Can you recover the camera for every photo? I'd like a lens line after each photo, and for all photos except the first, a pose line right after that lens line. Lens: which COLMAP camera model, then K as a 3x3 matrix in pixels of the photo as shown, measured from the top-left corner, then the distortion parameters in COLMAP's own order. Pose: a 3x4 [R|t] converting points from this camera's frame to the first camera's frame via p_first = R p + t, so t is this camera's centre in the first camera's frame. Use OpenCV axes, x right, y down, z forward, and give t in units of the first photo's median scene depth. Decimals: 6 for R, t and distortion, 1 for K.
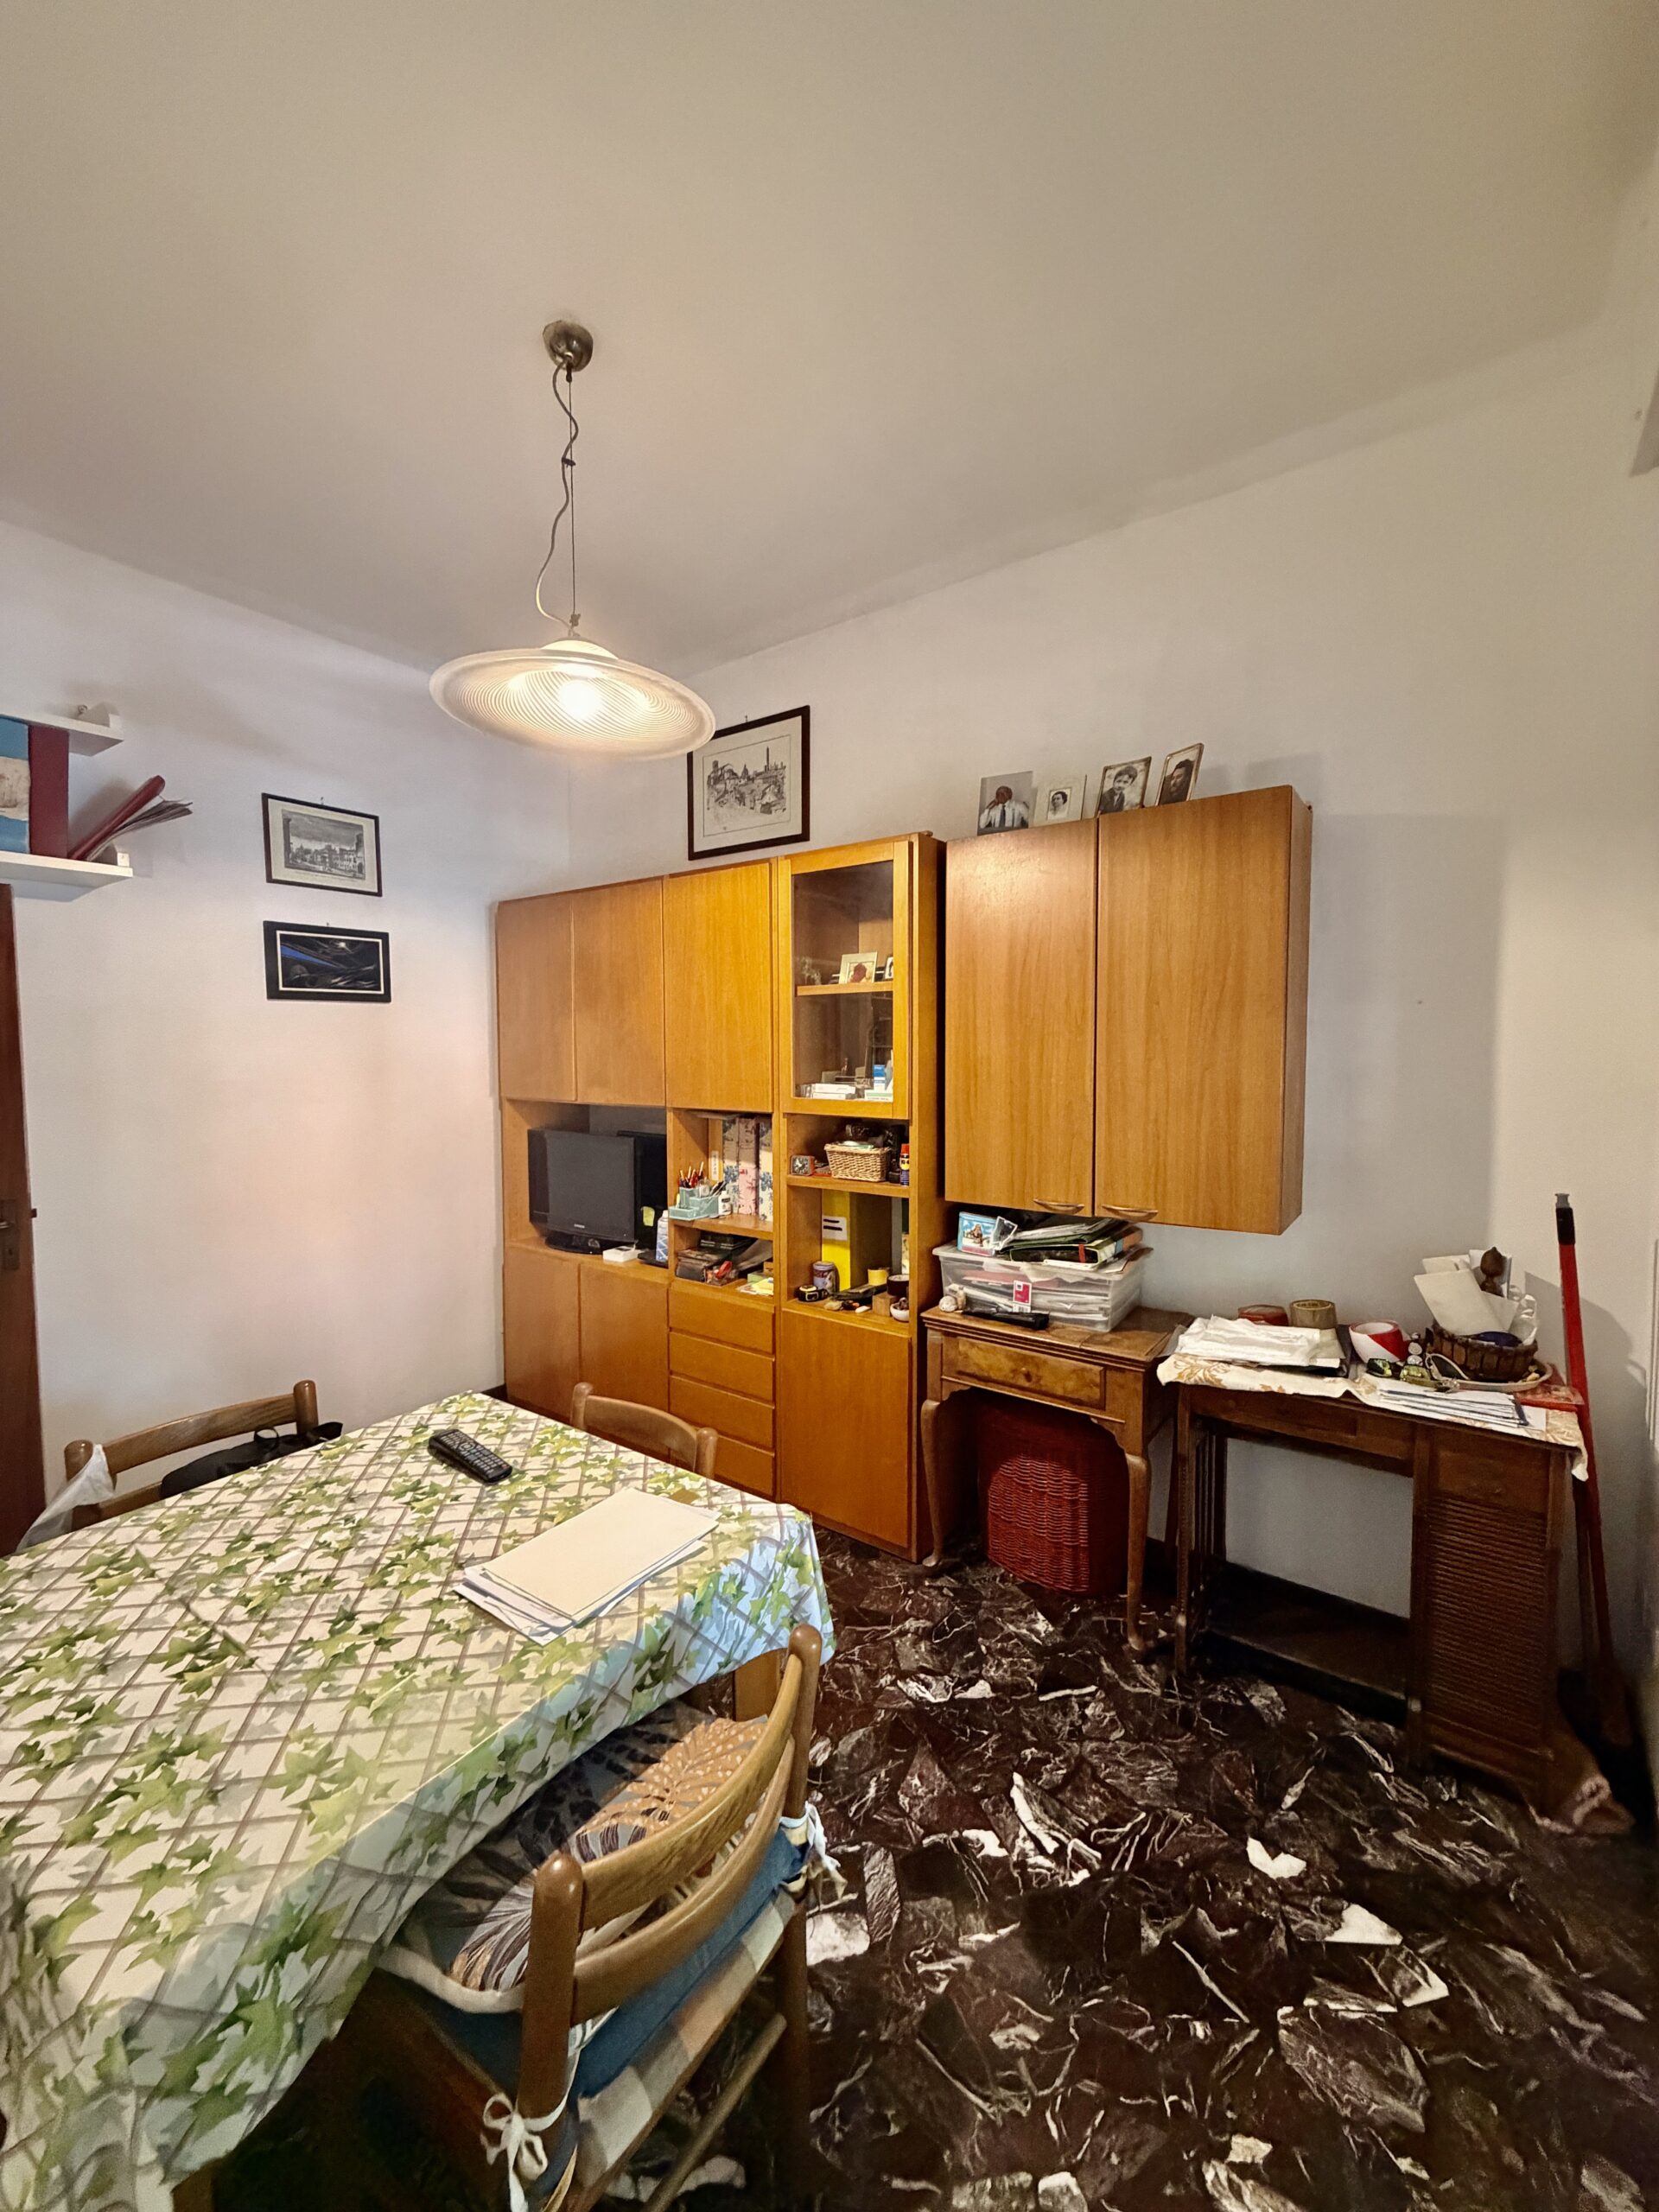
lens RADIAL K [[898.3, 0, 805.2], [0, 898.3, 1119.5], [0, 0, 1]] dist [0.001164, 0.000494]
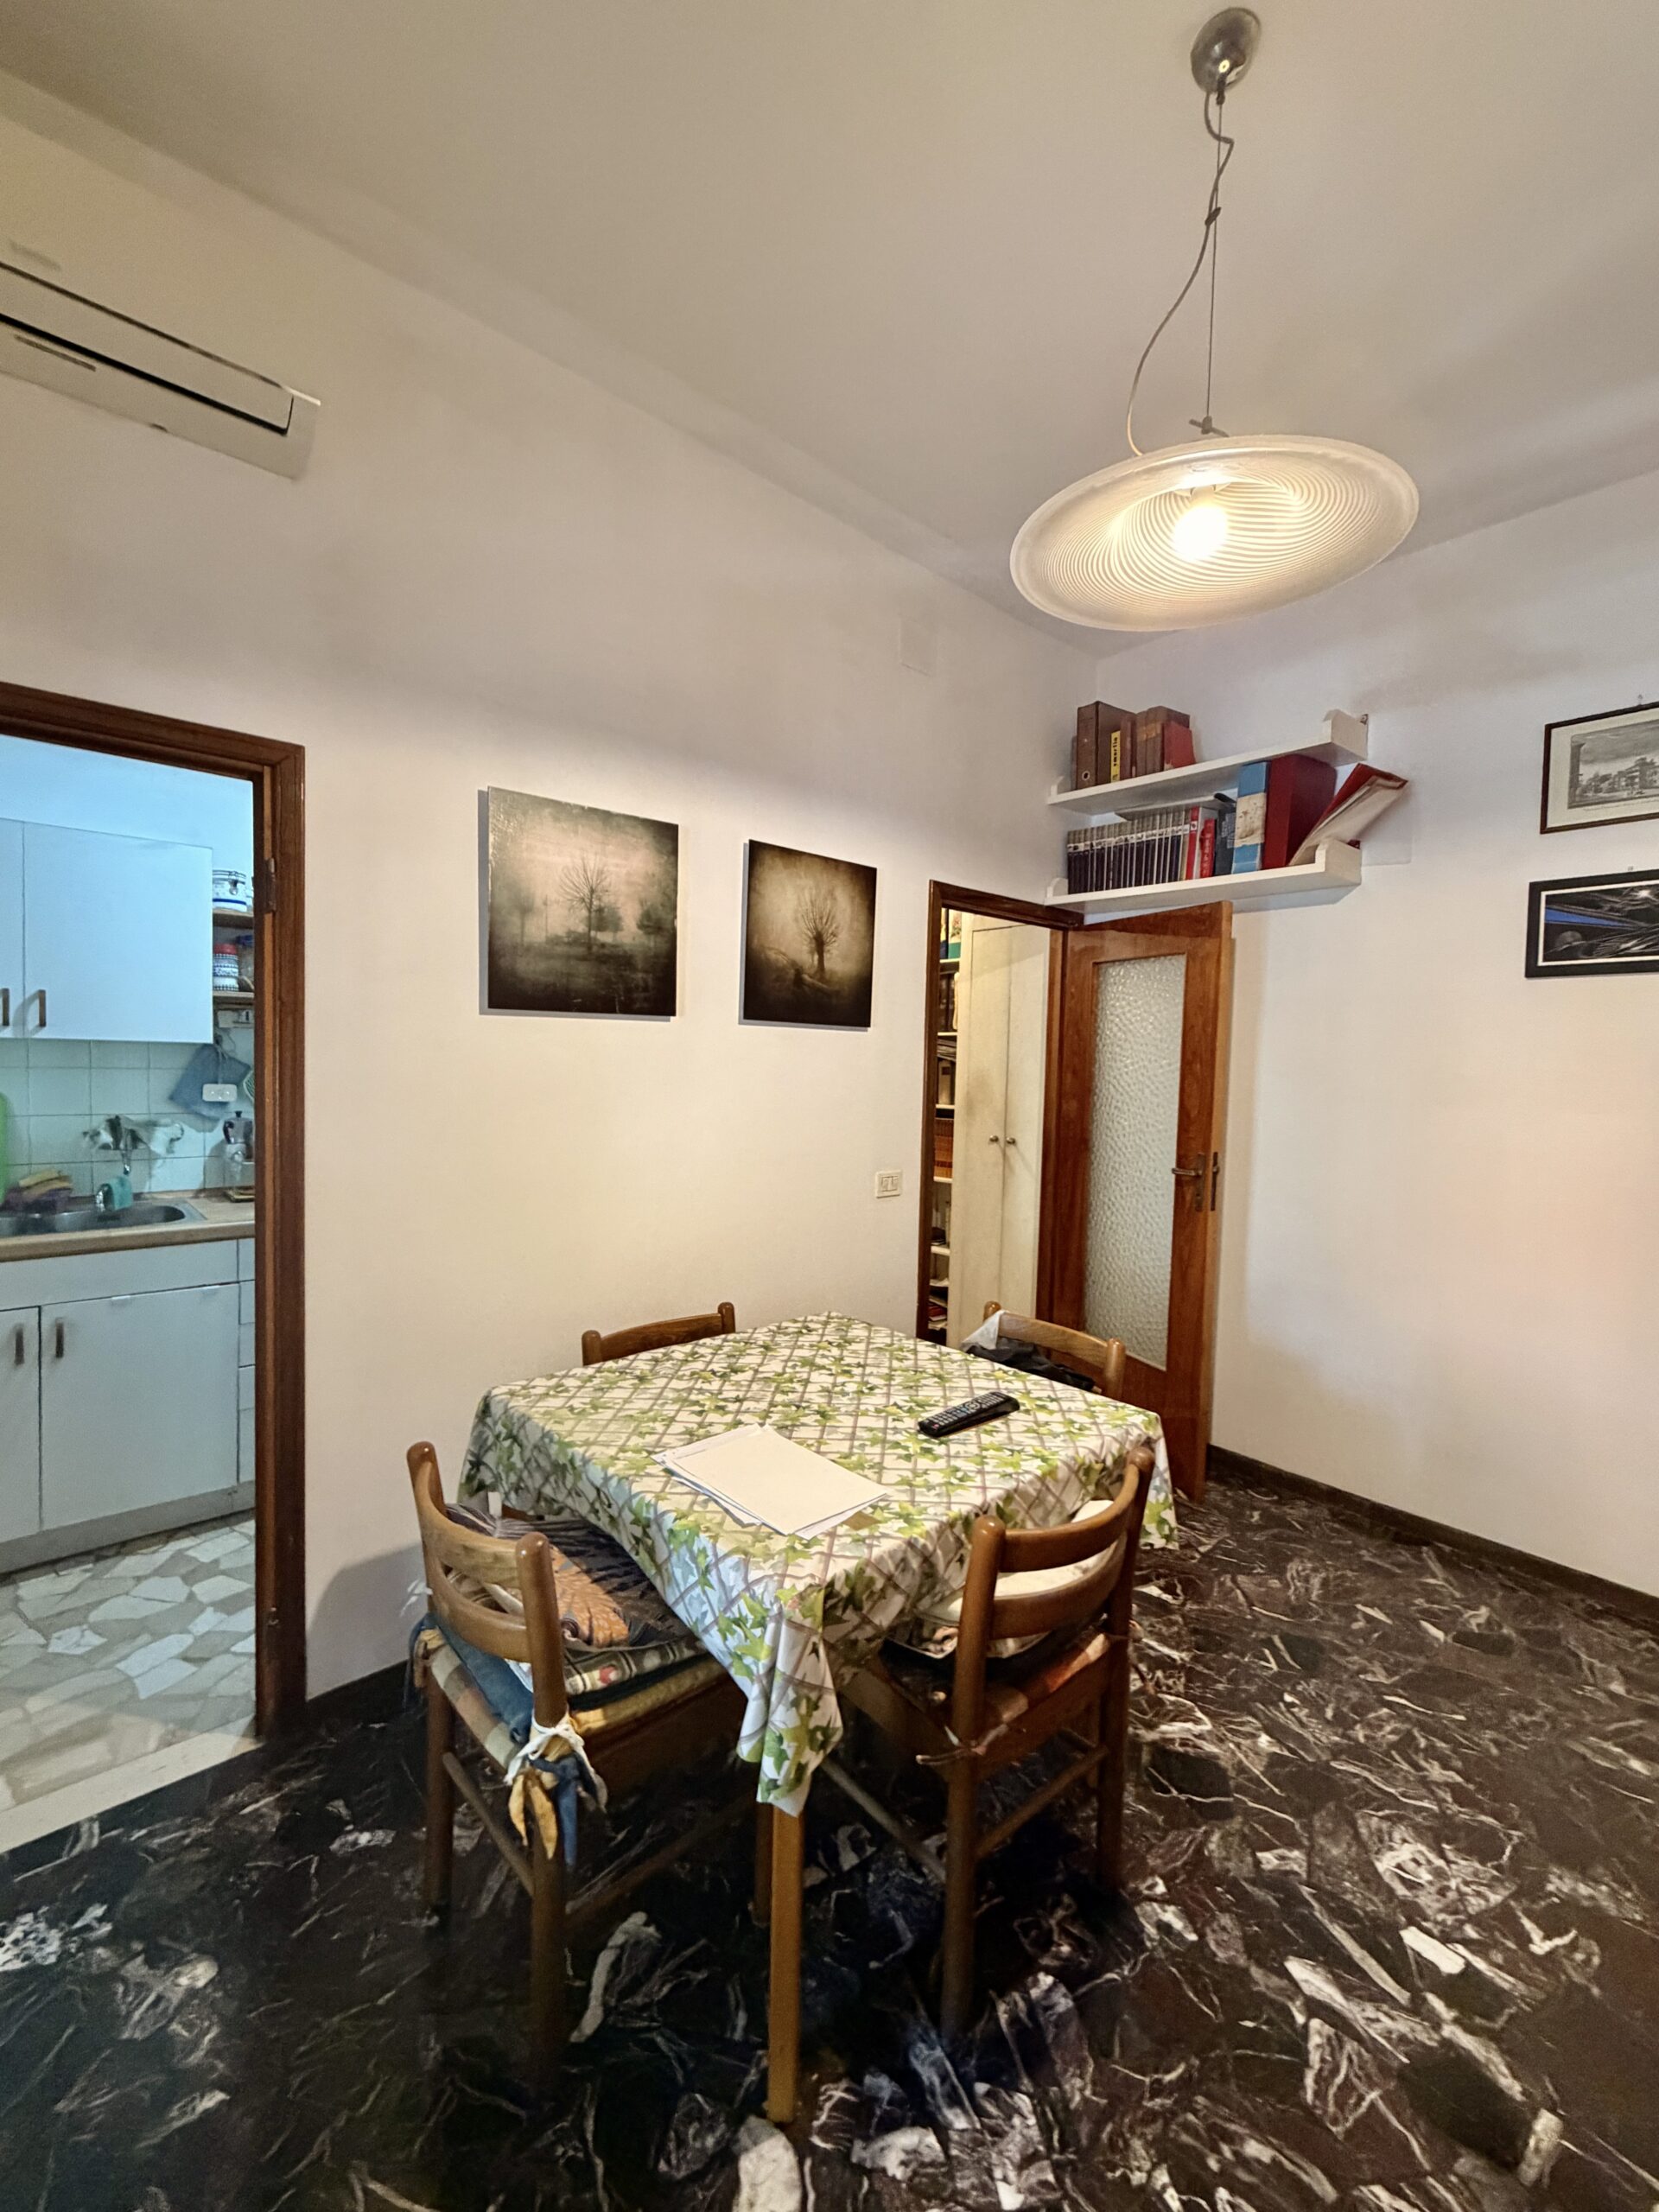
lens RADIAL K [[908.9, 0, 837.8], [0, 908.9, 1119.6], [0, 0, 1]] dist [0.000117, 0.000799]
pose [[-0.193185, 0.066723, -0.978891, 0.696754], [-0.098682, 0.991305, 0.087044, -0.031244], [0.976187, 0.113414, -0.184921, 1.109468]]
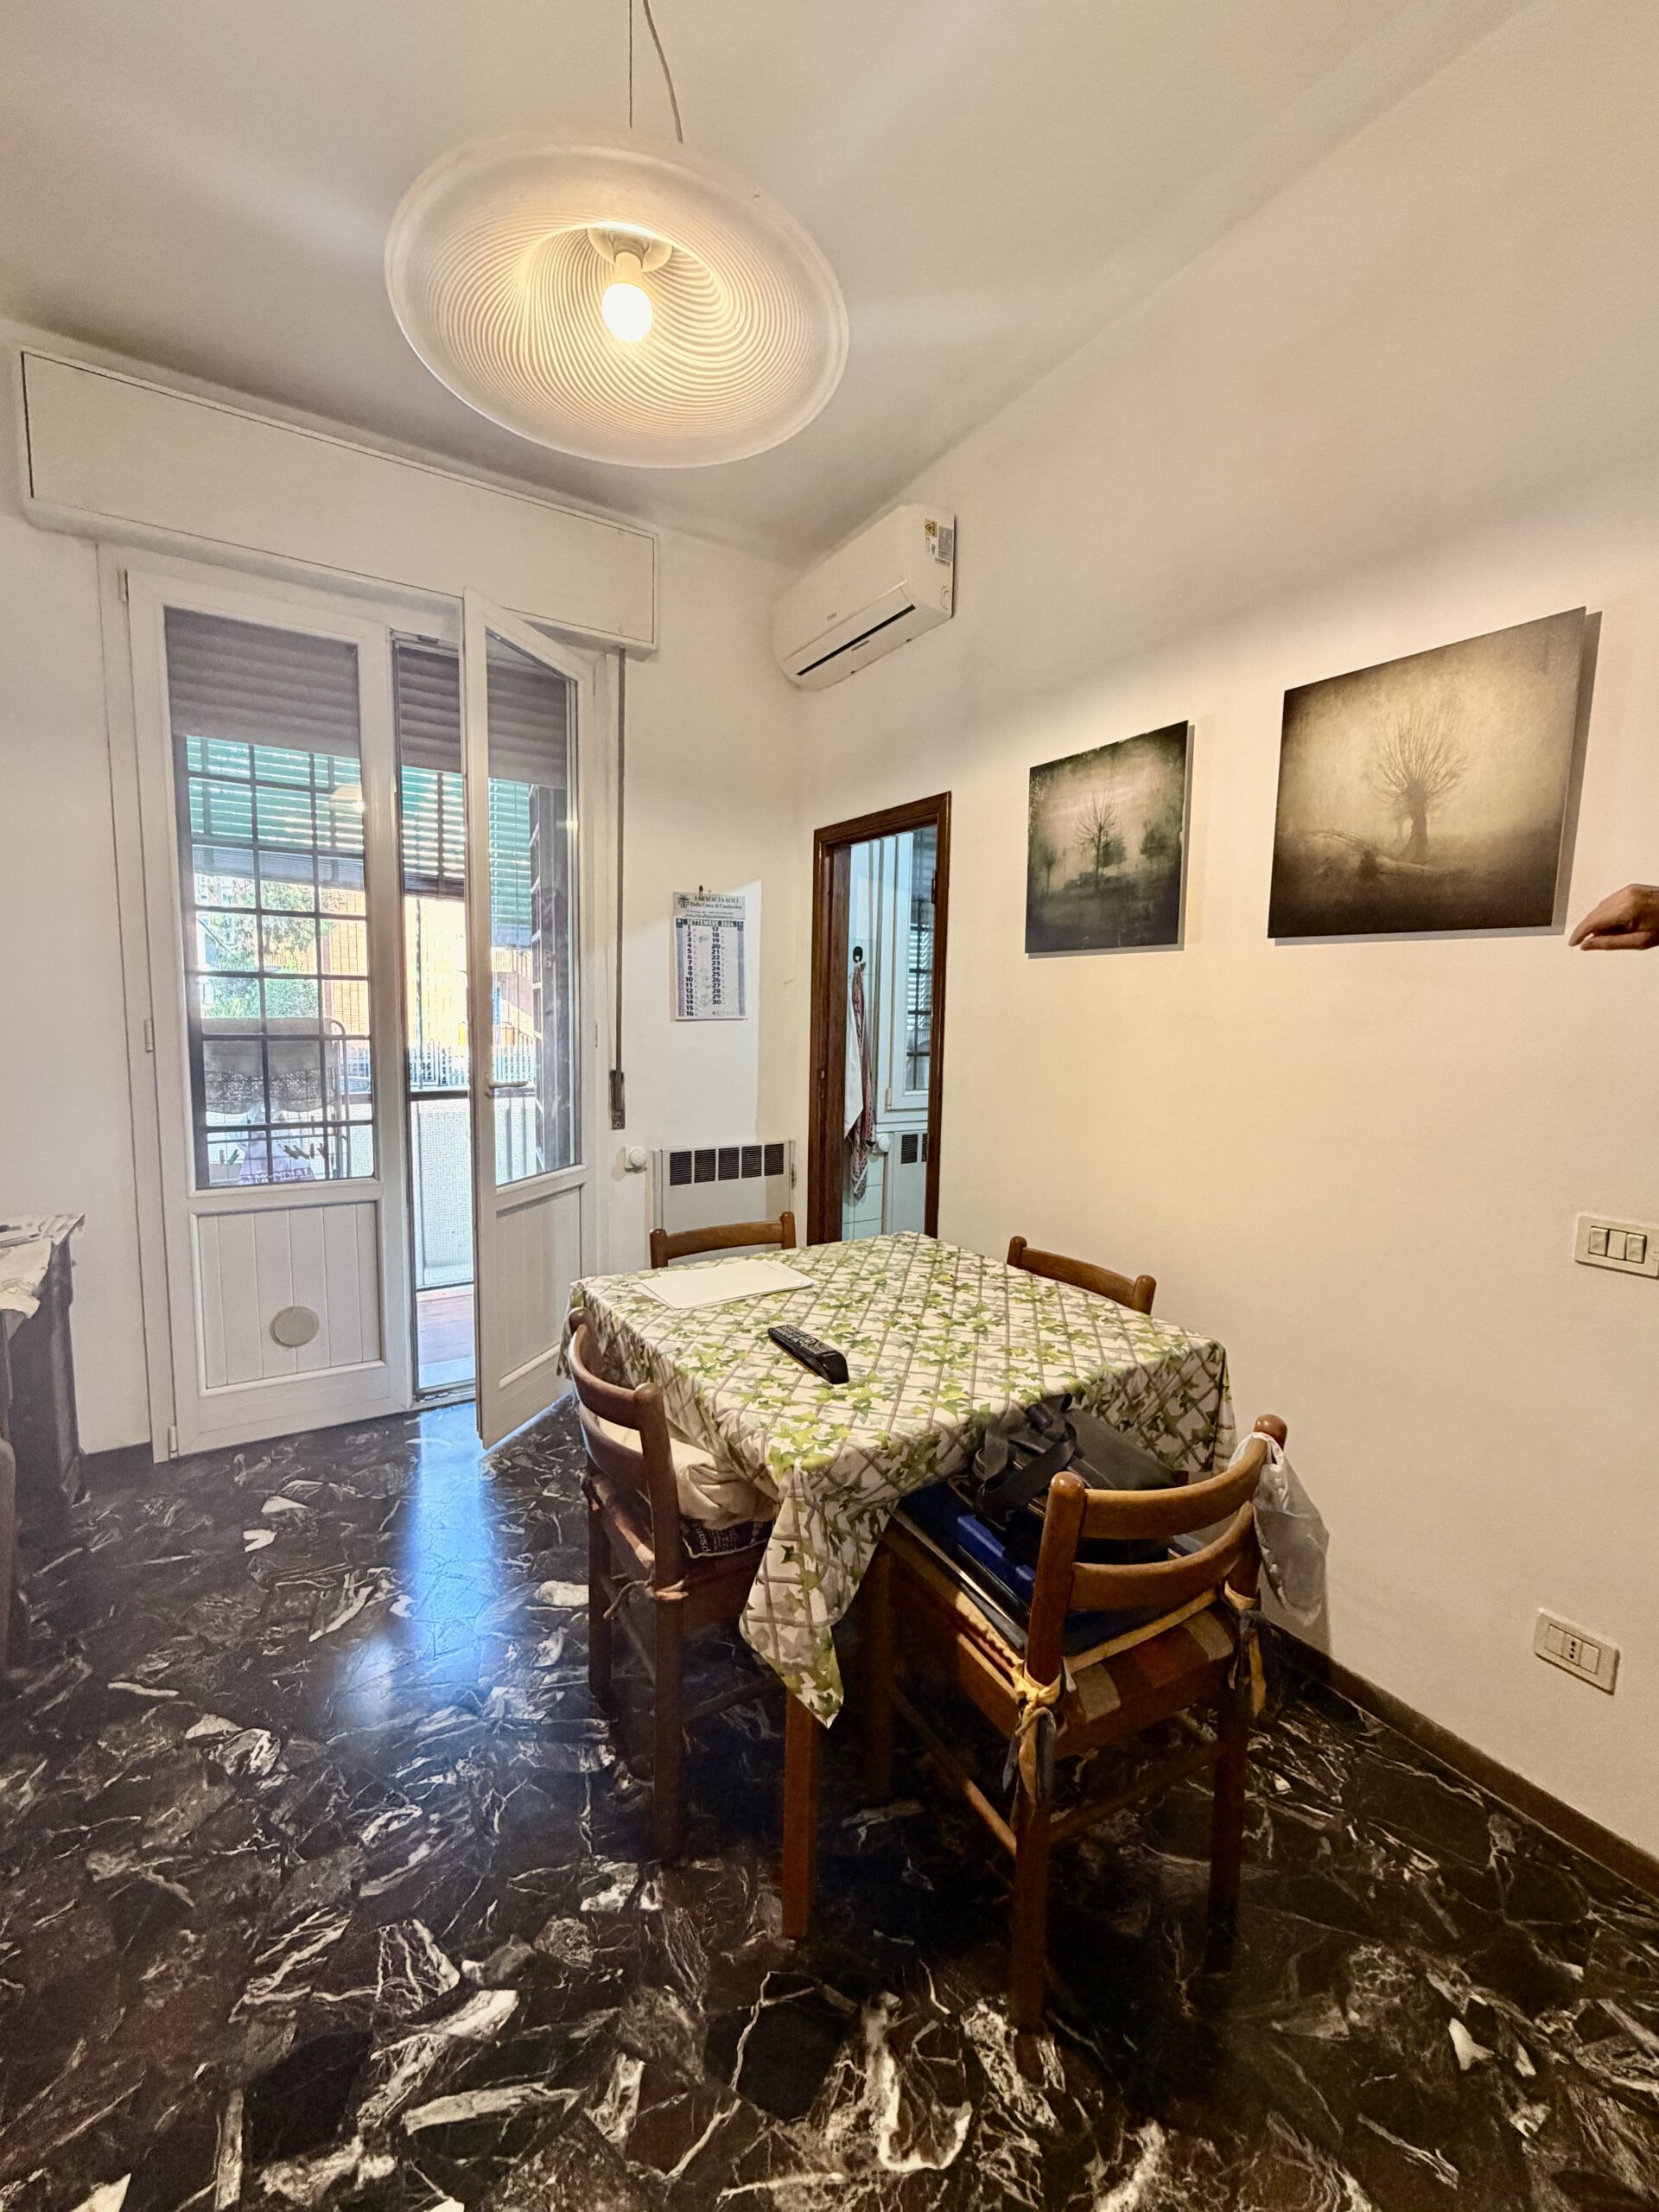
lens RADIAL K [[898.3, 0, 838.5], [0, 898.3, 1119.0], [0, 0, 1]] dist [0.001164, 0.000494]
pose [[-0.939877, -0.061173, 0.335991, -0.784610], [0.006942, 0.980201, 0.197883, -0.056463], [-0.341443, 0.188319, -0.920843, 2.003336]]
